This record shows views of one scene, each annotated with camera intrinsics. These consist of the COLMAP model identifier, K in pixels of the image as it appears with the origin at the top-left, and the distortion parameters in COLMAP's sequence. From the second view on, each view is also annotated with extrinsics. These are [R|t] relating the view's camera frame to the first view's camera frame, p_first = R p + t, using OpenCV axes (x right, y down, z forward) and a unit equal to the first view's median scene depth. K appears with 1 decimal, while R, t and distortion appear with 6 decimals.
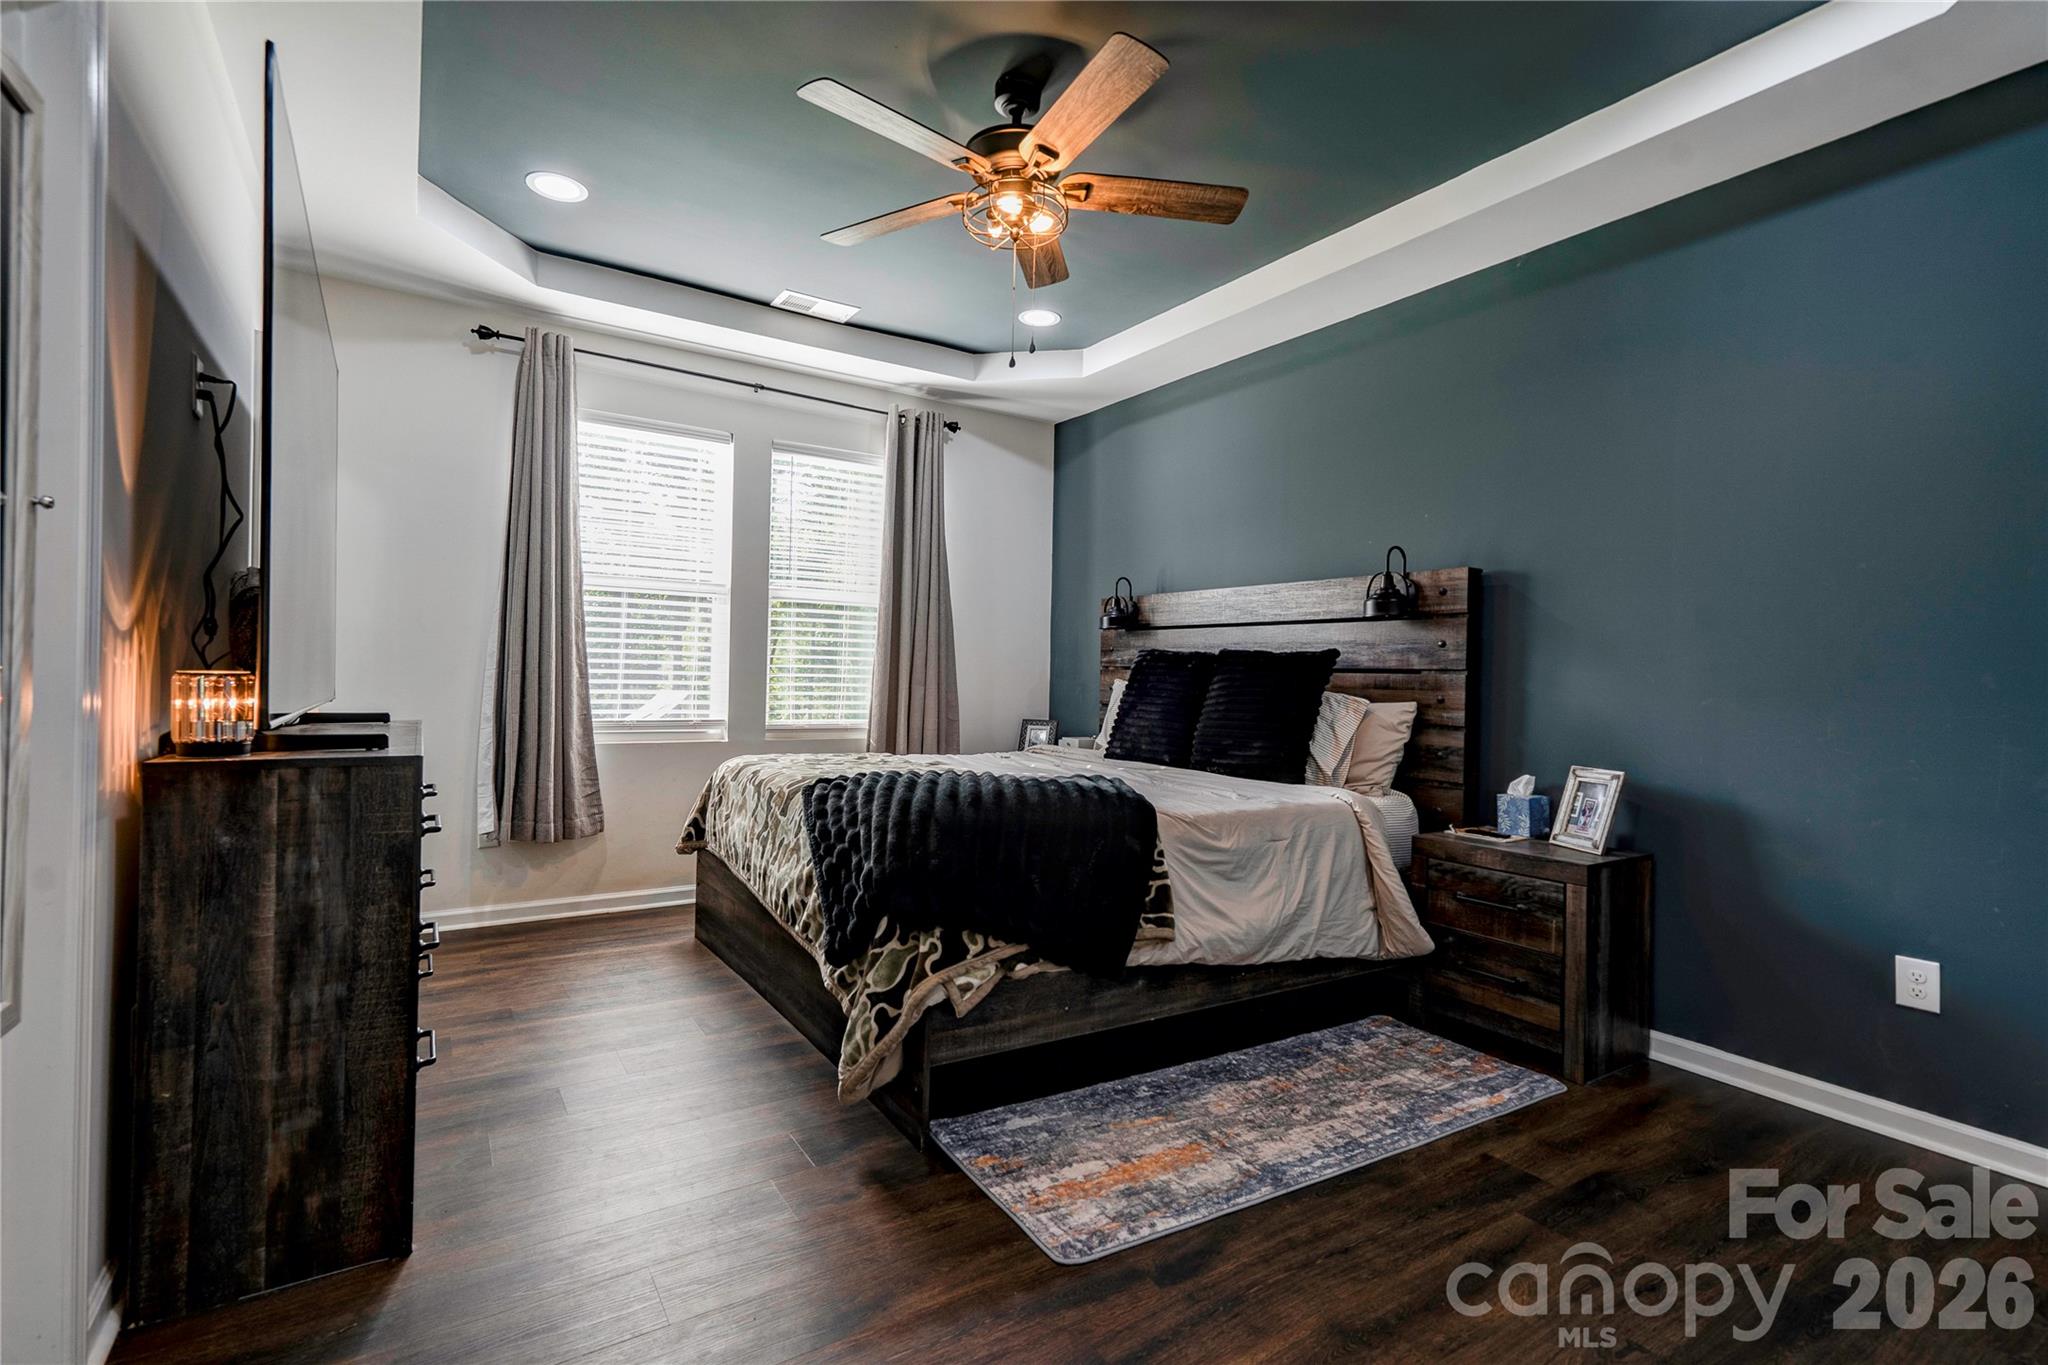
lens RADIAL K [[937.6, 0, 998.4], [0, 937.6, 684.6], [0, 0, 1]] dist [-0.000128, 0.000361]
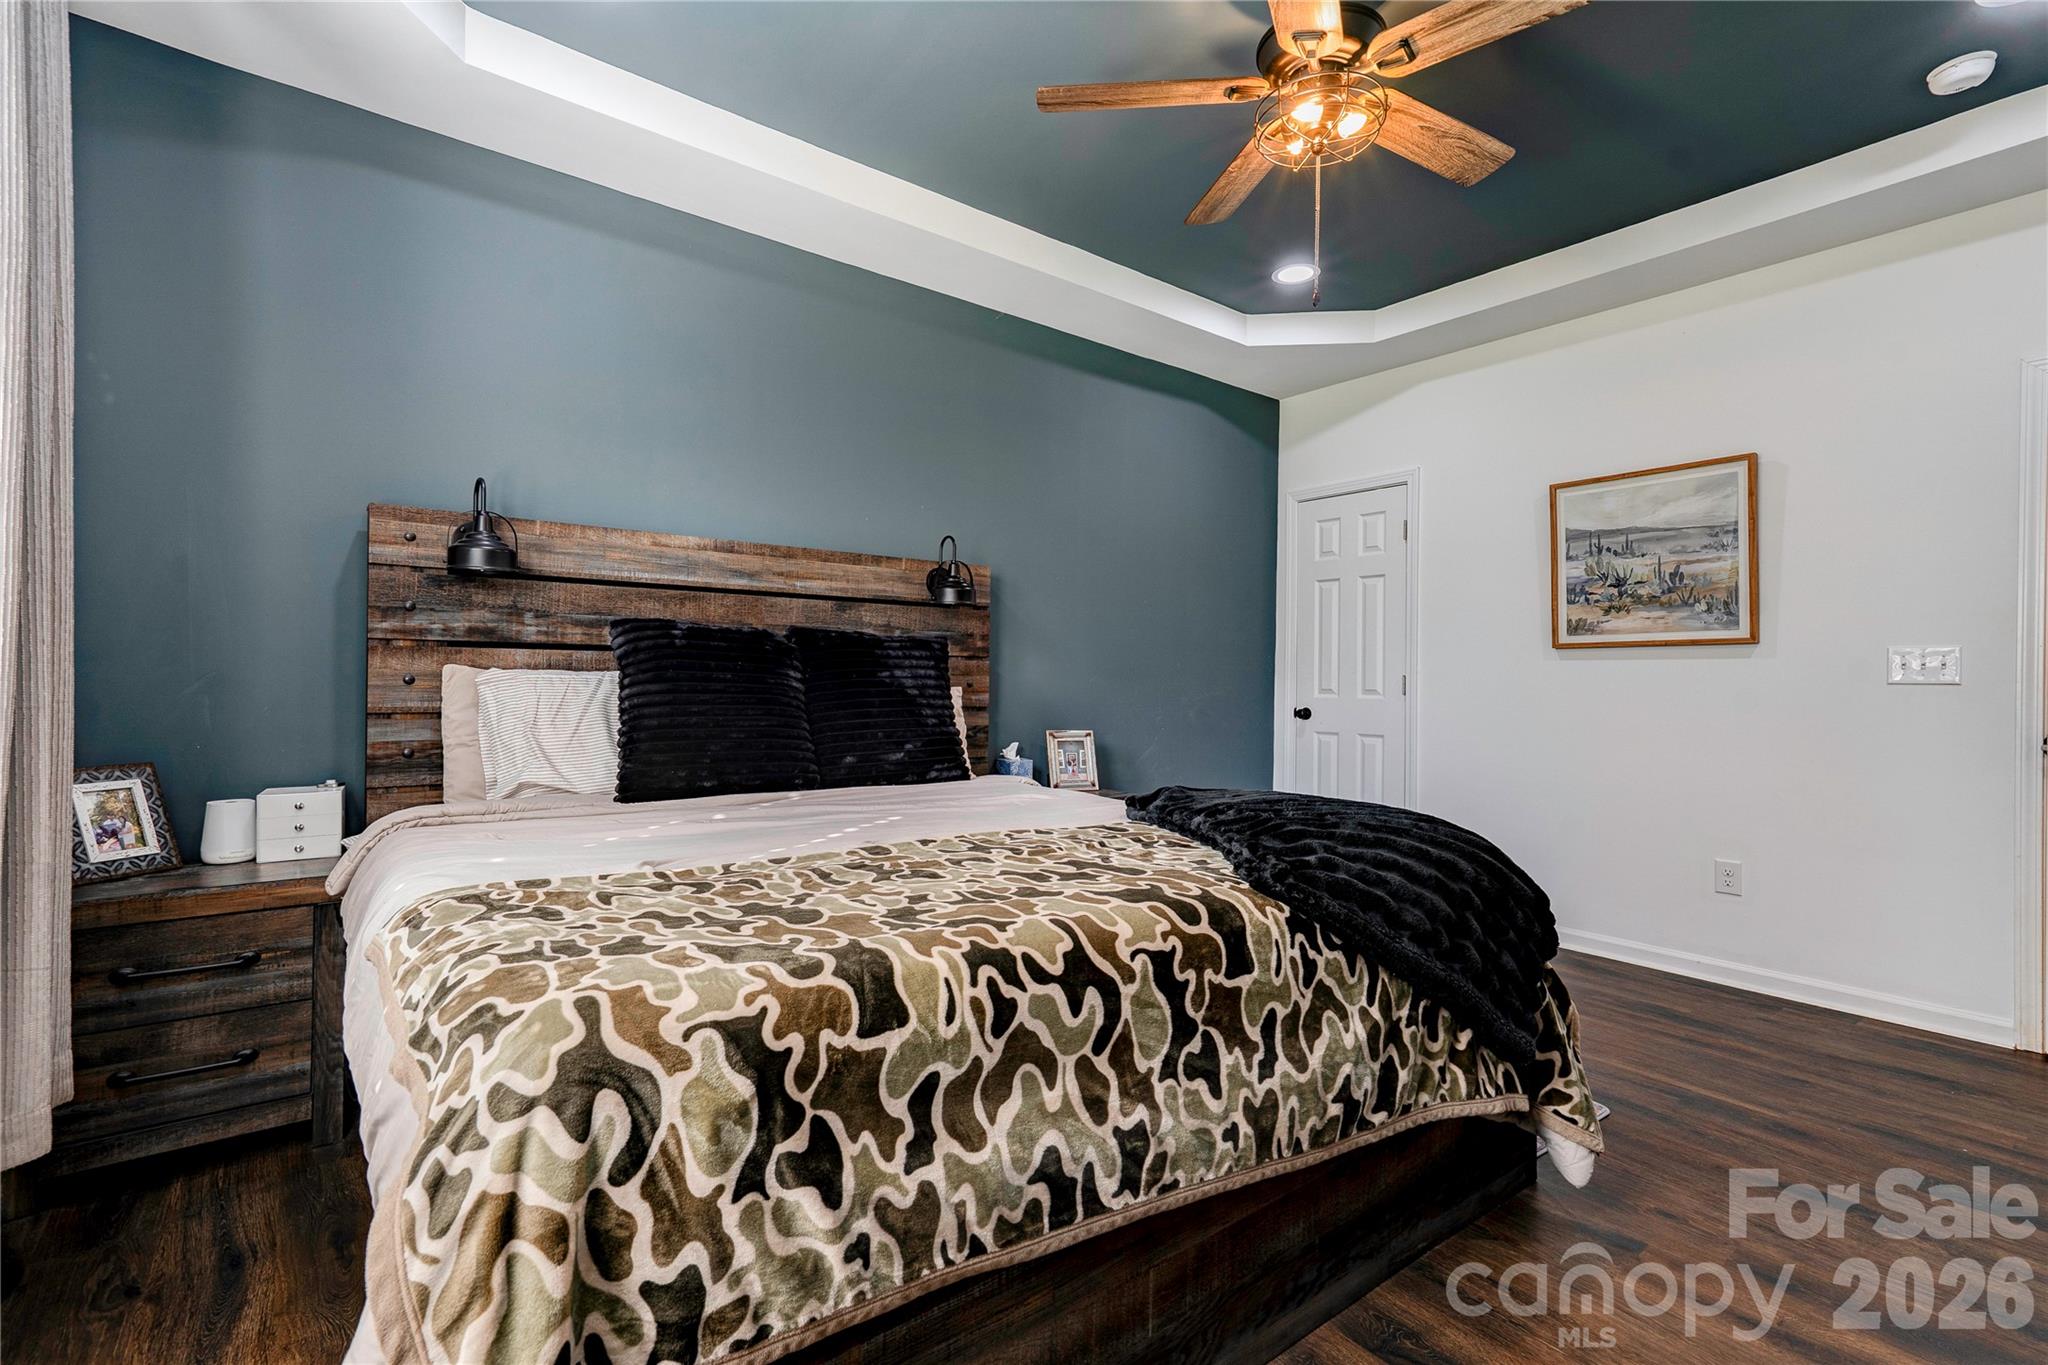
lens RADIAL K [[938.3, 0, 1019.6], [0, 938.3, 680.4], [0, 0, 1]] dist [-0.004004, 0.017375]
pose [[-0.098126, -0.031707, 0.994669, -0.819187], [-0.007373, 0.999488, 0.031134, -0.029621], [-0.995147, -0.004279, -0.098310, 1.386654]]
